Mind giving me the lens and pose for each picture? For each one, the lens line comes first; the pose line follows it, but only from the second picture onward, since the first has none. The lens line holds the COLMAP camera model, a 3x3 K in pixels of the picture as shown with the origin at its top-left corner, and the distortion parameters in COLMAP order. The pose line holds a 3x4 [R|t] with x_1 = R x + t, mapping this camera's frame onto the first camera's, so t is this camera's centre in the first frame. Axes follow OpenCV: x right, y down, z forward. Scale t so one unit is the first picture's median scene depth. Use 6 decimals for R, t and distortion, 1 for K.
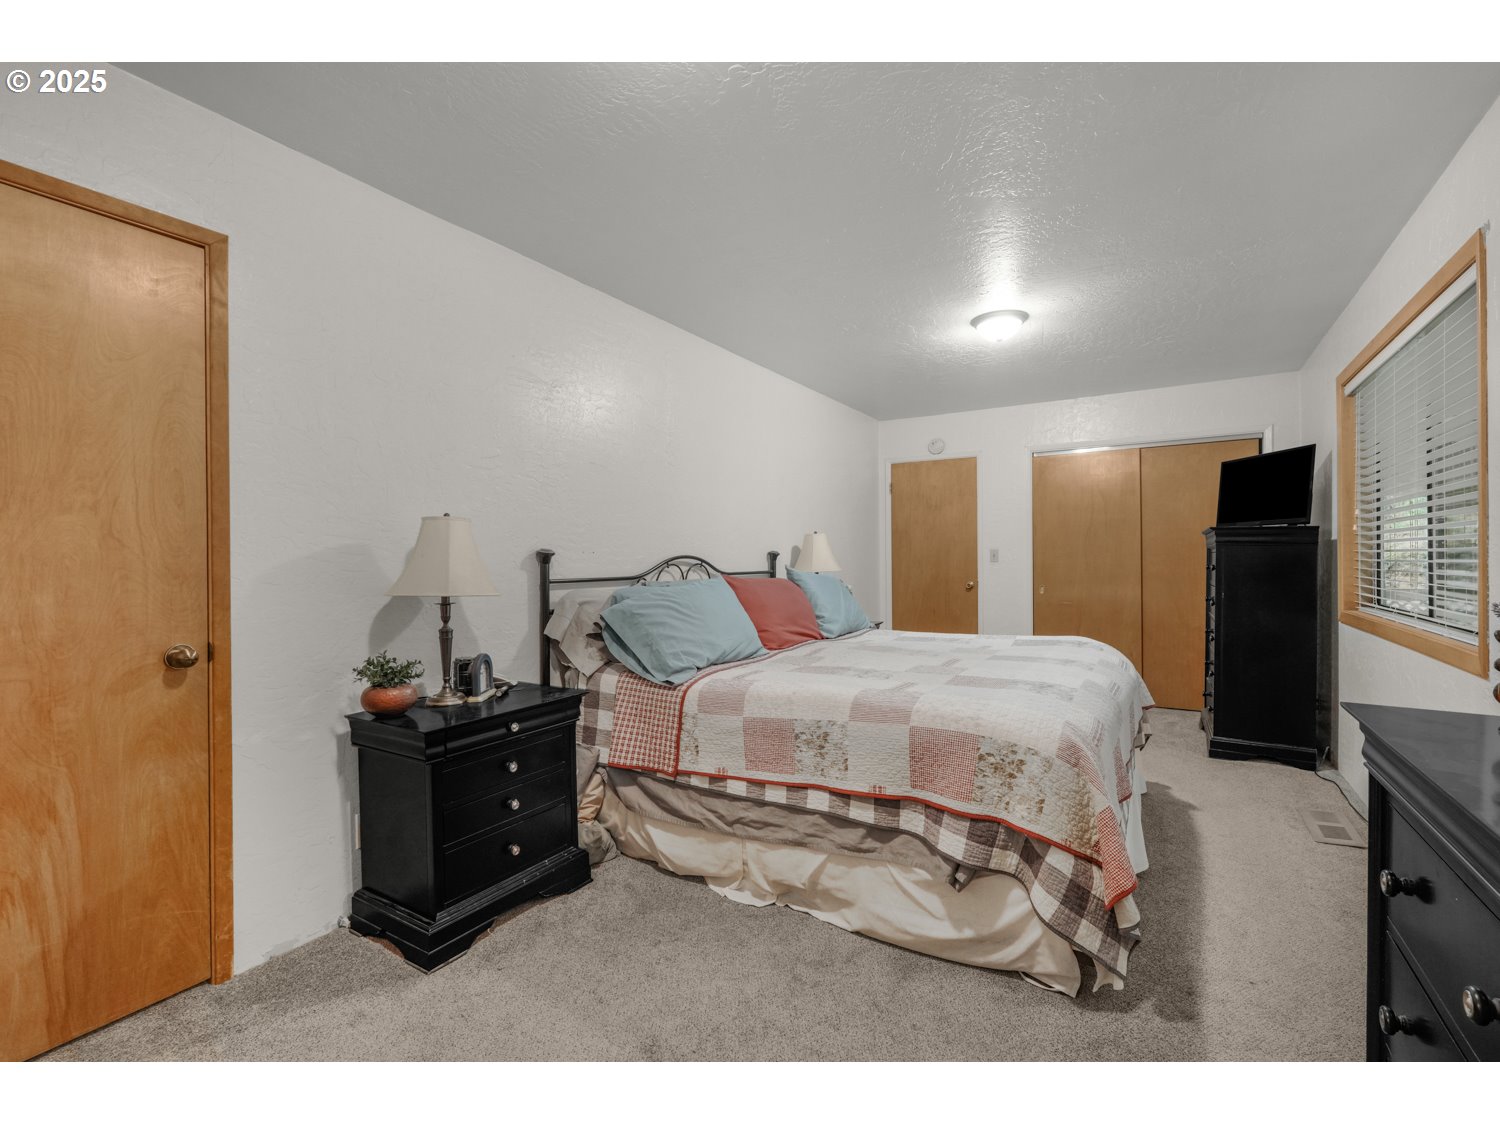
lens RADIAL K [[666.6, 0, 749.5], [0, 666.6, 563.5], [0, 0, 1]] dist [0.003964, 0.000303]
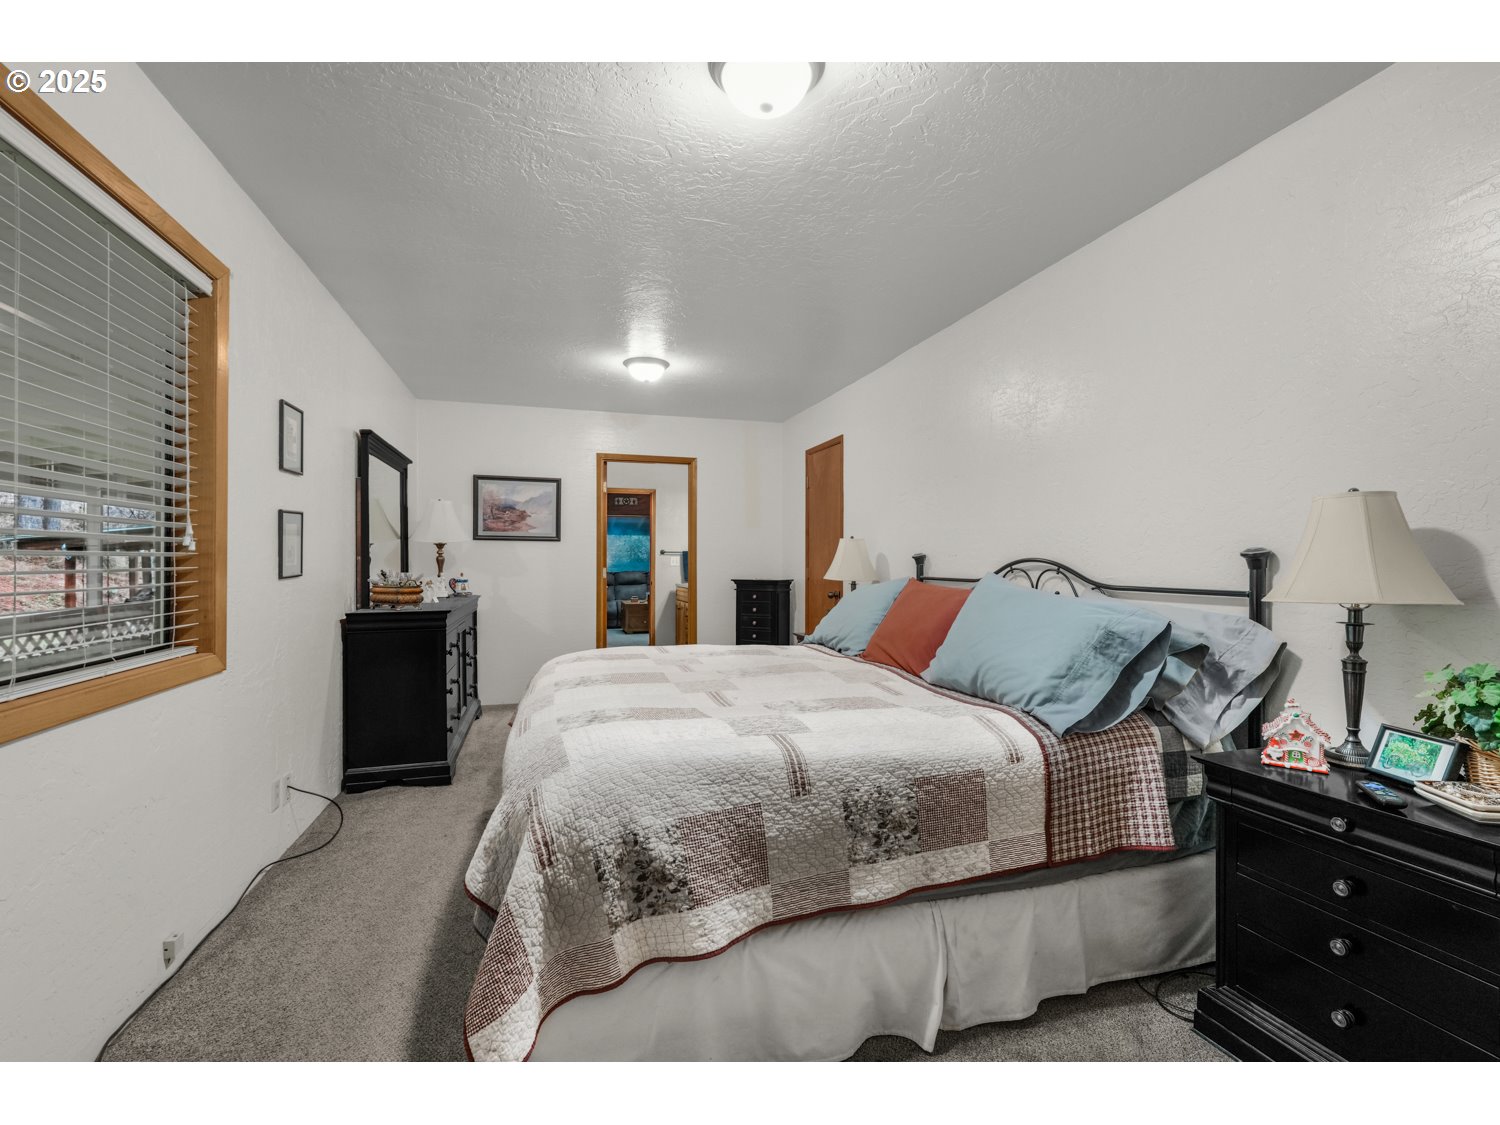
lens RADIAL K [[666.6, 0, 748.8], [0, 666.6, 561.4], [0, 0, 1]] dist [0.003964, 0.000303]
pose [[-0.667583, 0.002367, -0.744531, 0.536261], [-0.004148, 0.999968, 0.006898, -0.008849], [0.744524, 0.007693, -0.667552, 1.077436]]
